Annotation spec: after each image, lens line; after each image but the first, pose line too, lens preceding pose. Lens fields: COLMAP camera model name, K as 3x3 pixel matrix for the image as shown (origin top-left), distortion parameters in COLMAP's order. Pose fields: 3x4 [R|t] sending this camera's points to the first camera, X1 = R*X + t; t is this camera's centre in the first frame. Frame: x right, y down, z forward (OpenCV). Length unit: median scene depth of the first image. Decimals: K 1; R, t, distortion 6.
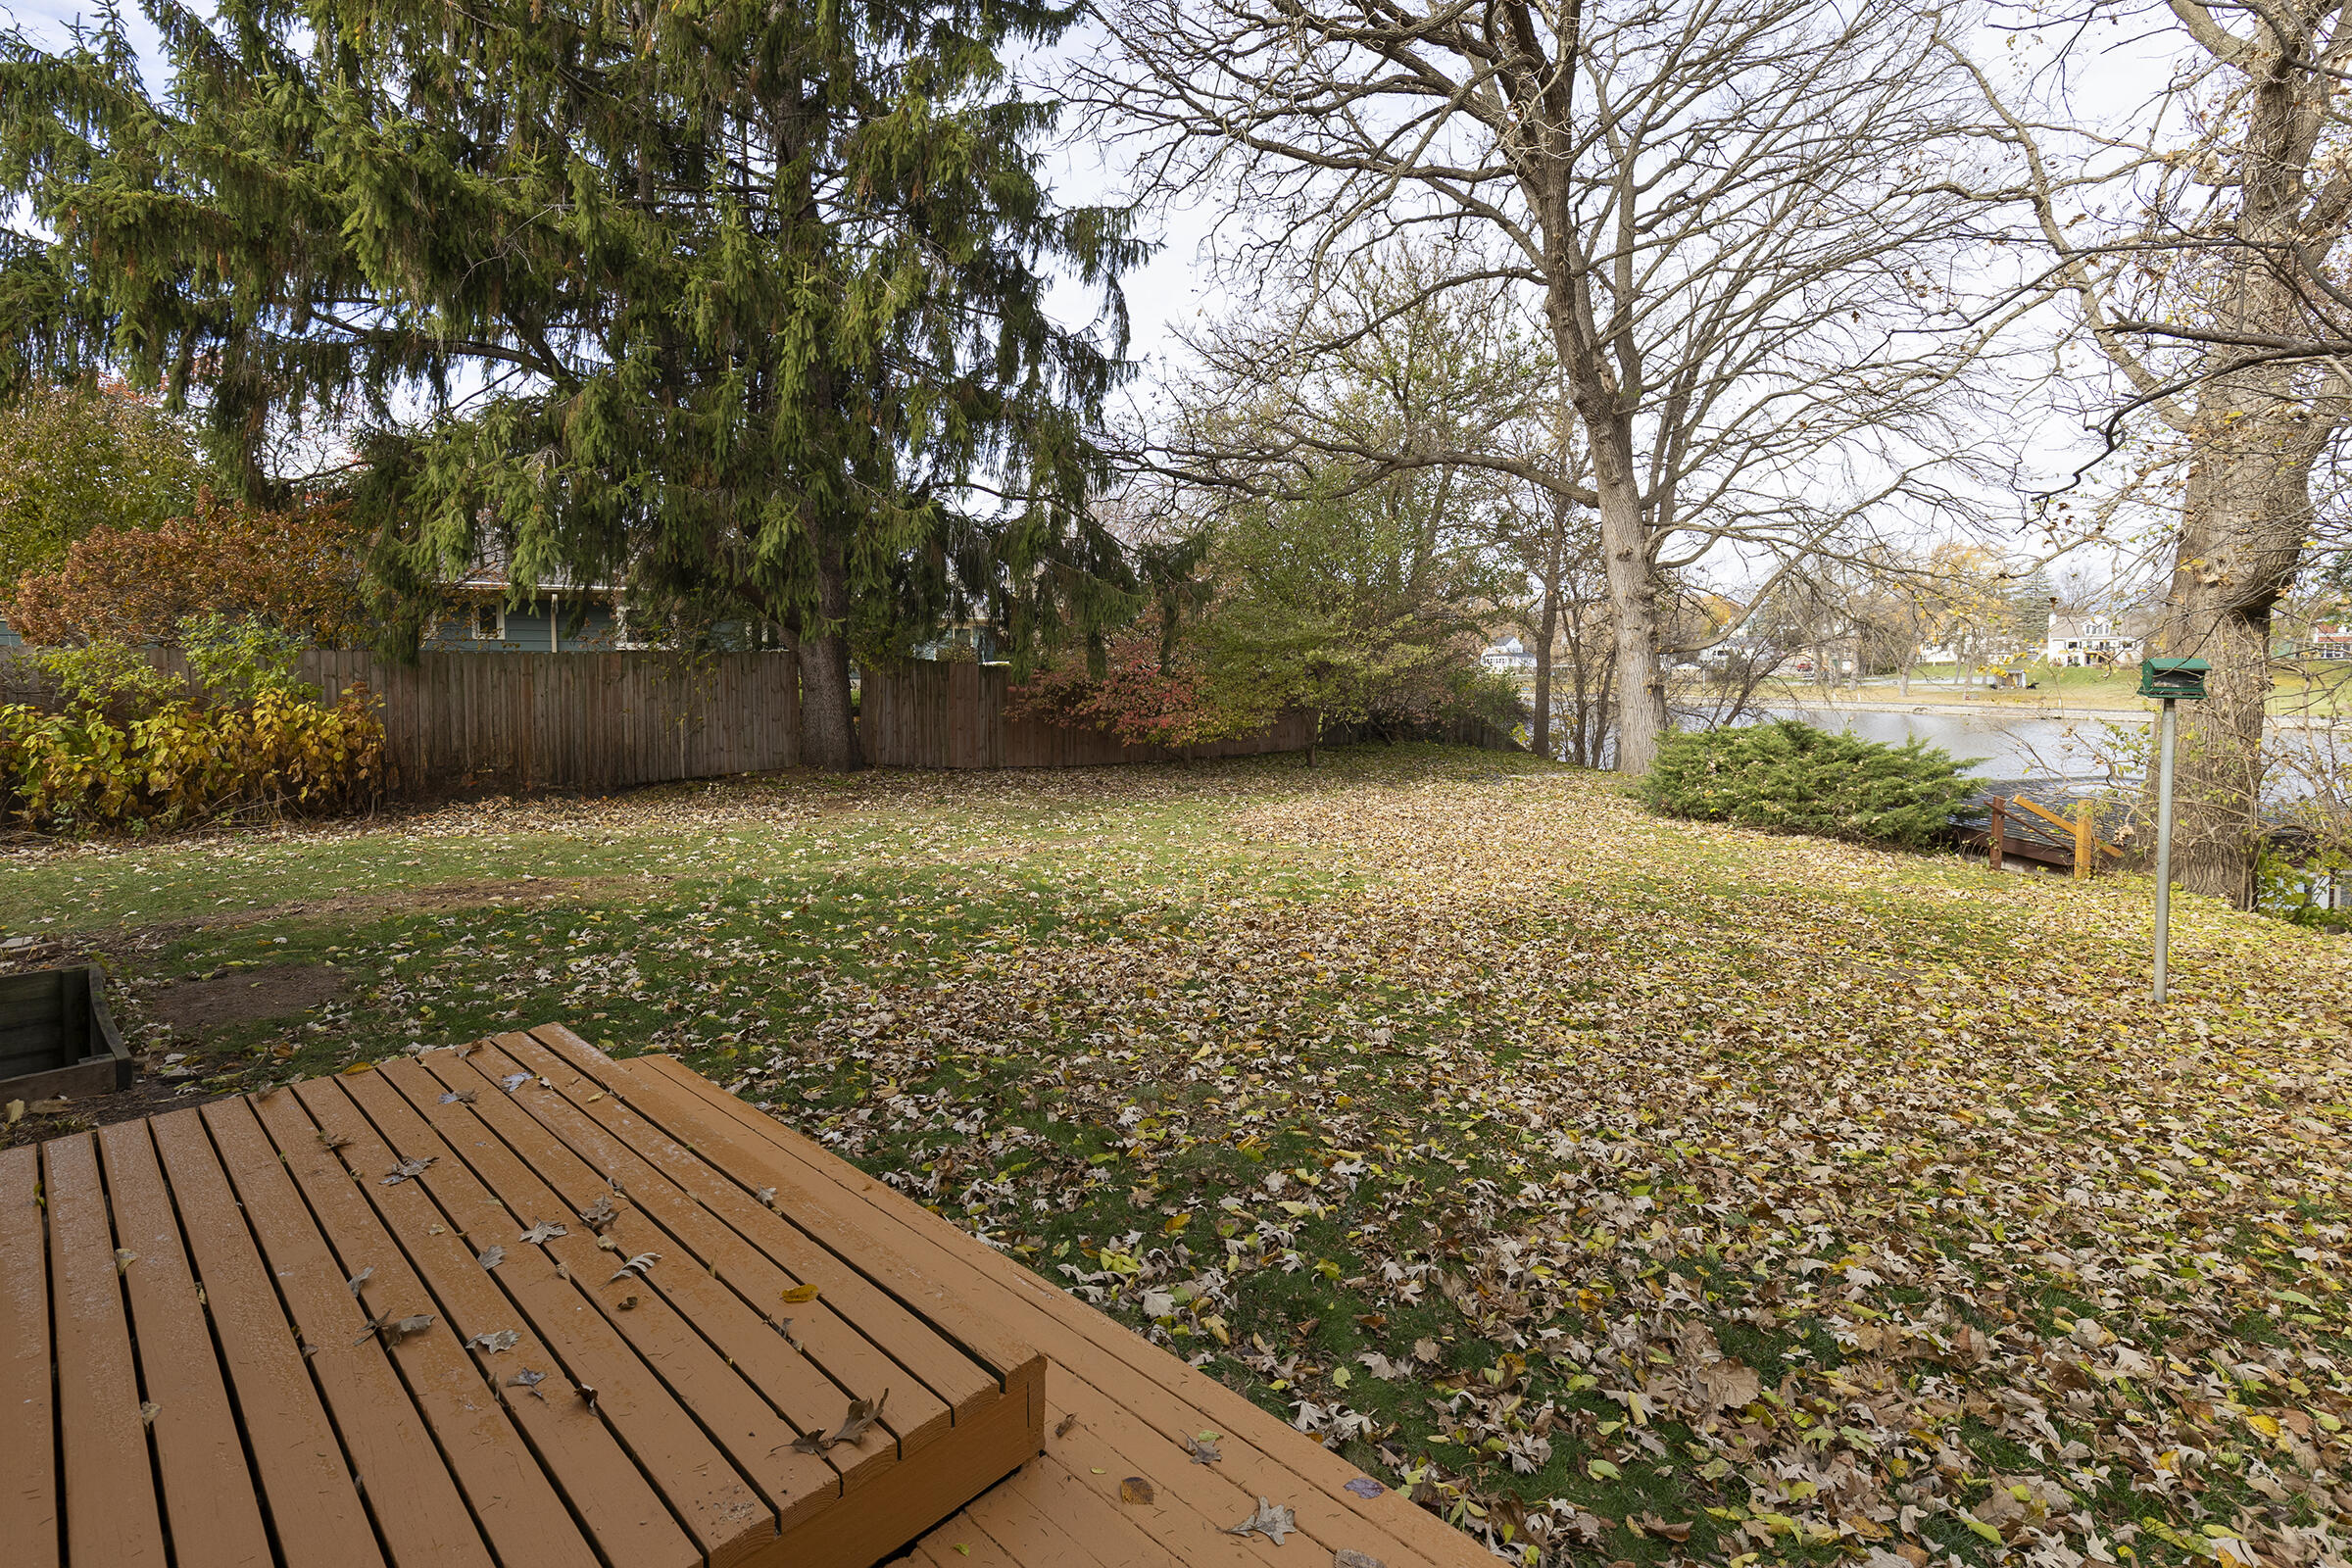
lens RADIAL K [[1100.6, 0, 1177.5], [0, 1100.6, 743.0], [0, 0, 1]] dist [0.042552, -0.001248]
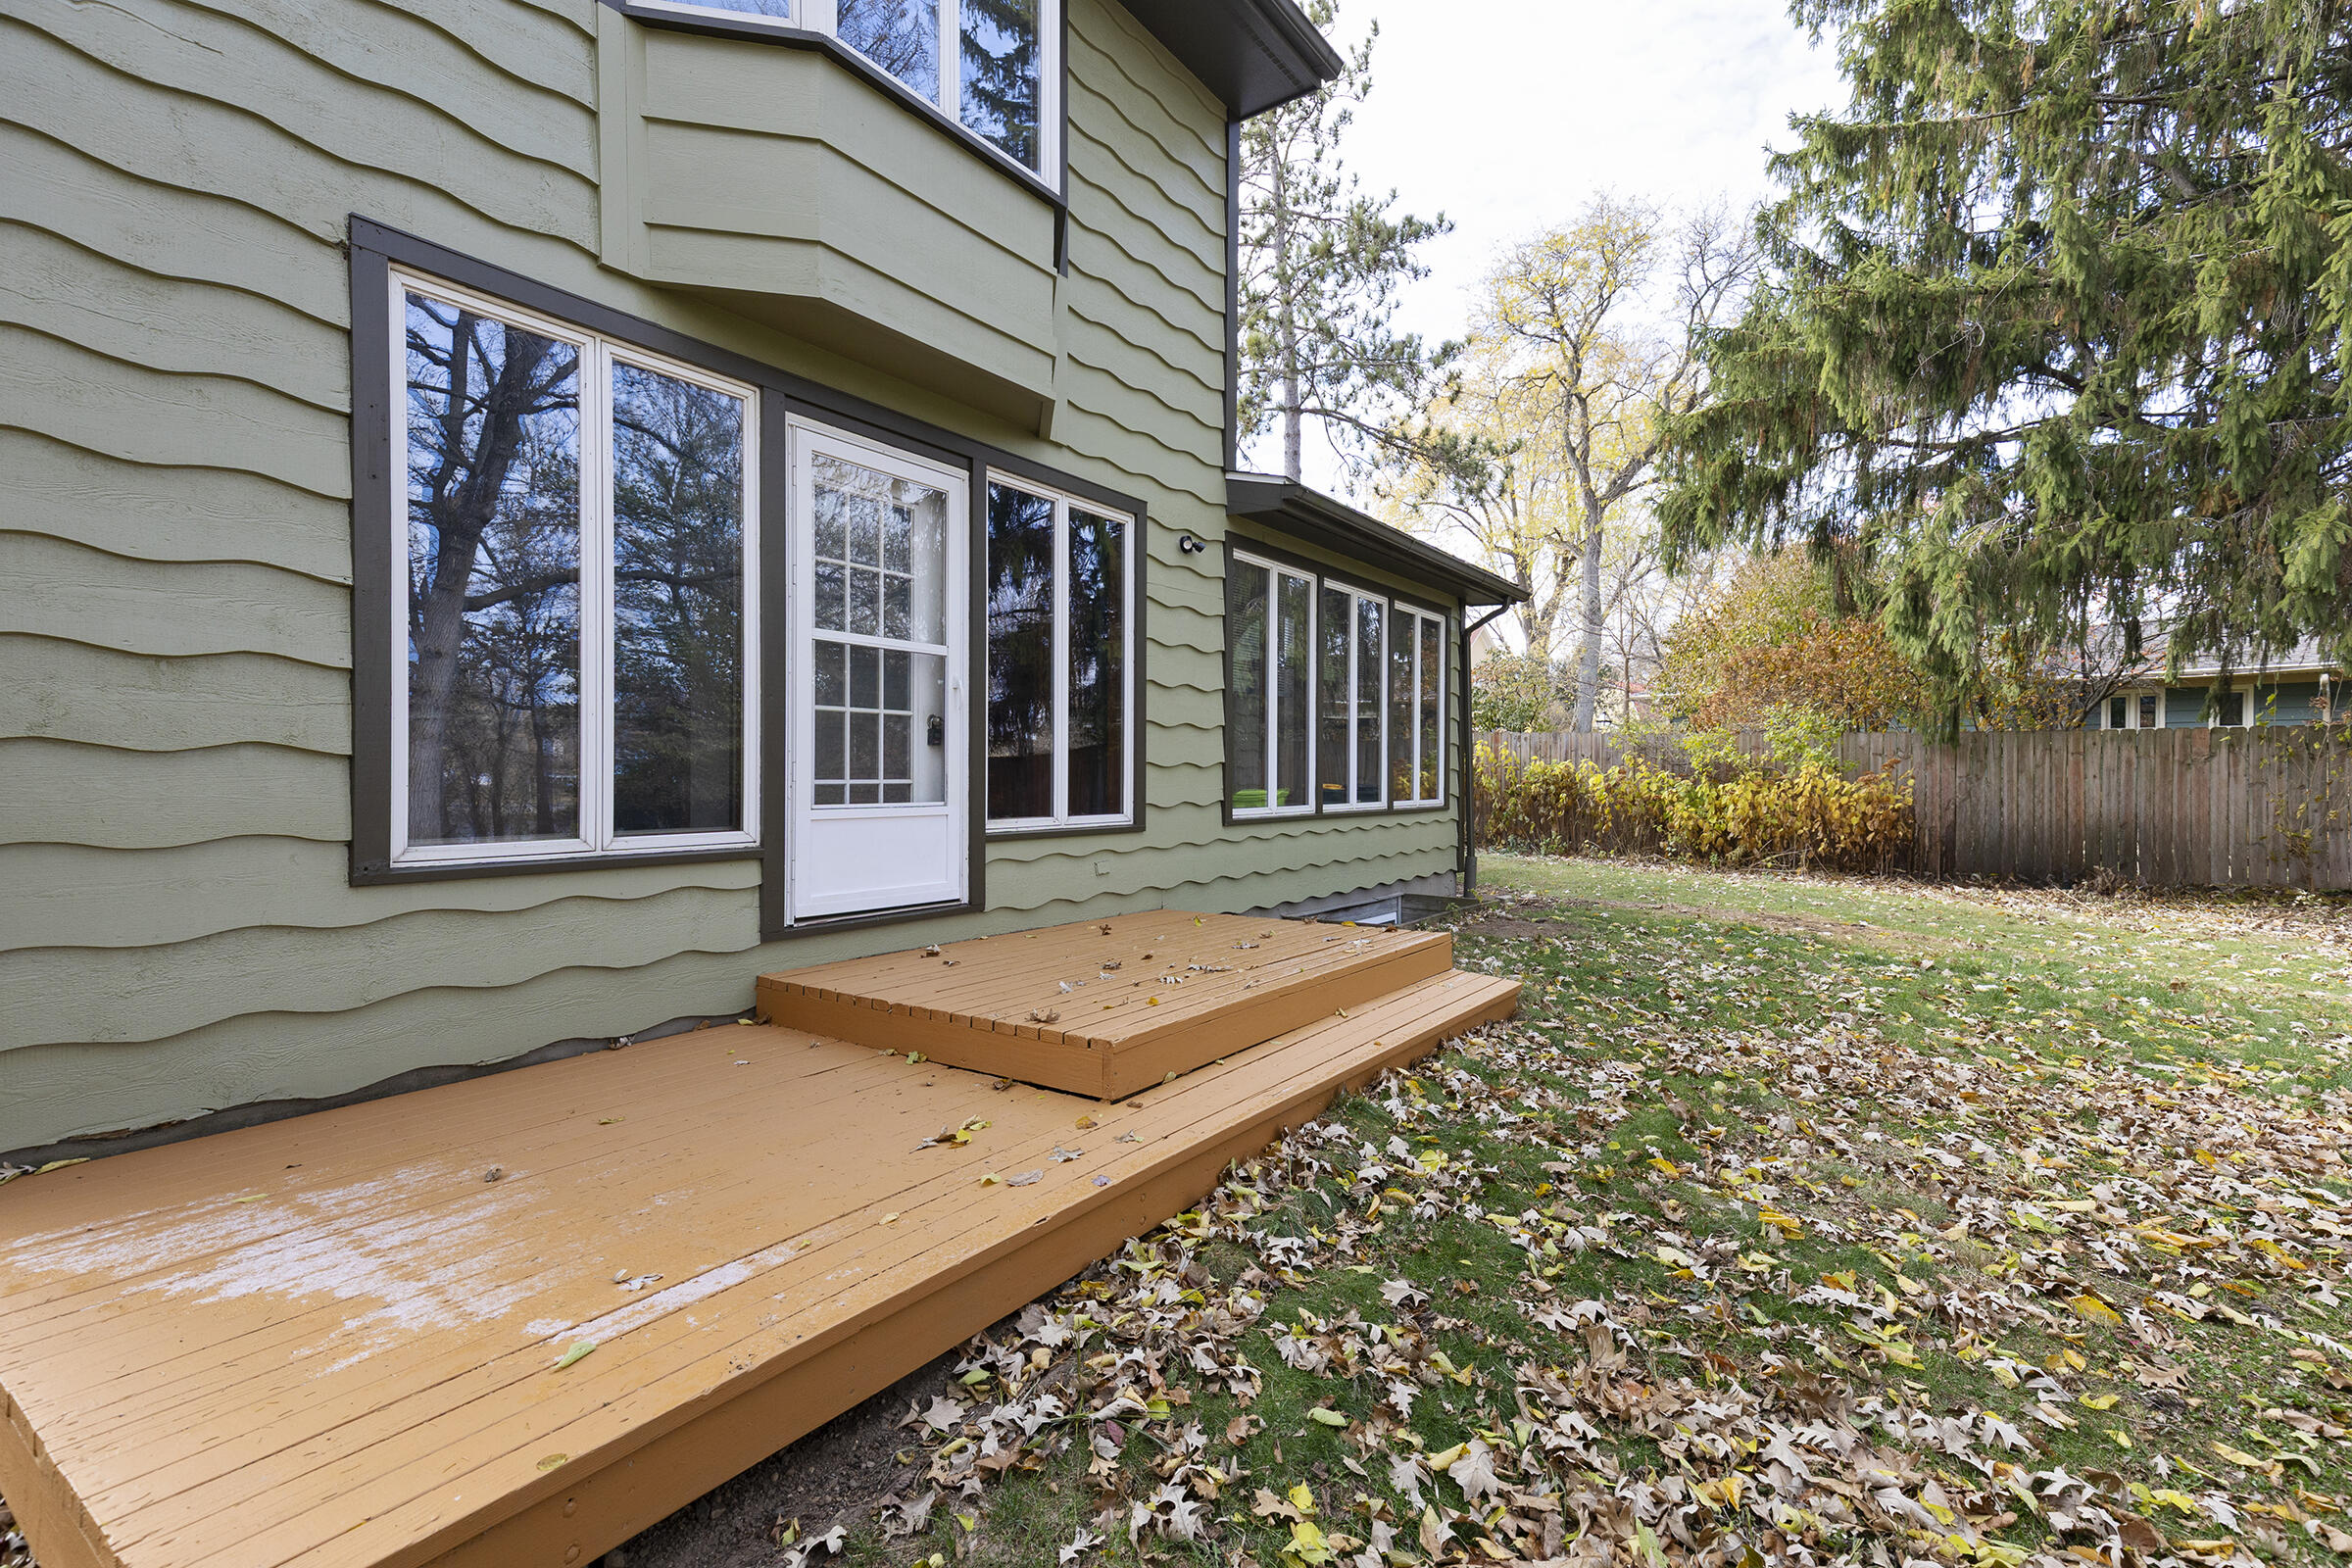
lens RADIAL K [[1077.4, 0, 1185.7], [0, 1077.4, 756.6], [0, 0, 1]] dist [0.045877, -0.000182]
pose [[0.171923, -0.005532, -0.985095, 0.258821], [-0.083713, 0.996285, -0.020205, 0.028468], [0.981547, 0.085939, 0.170822, 0.142674]]
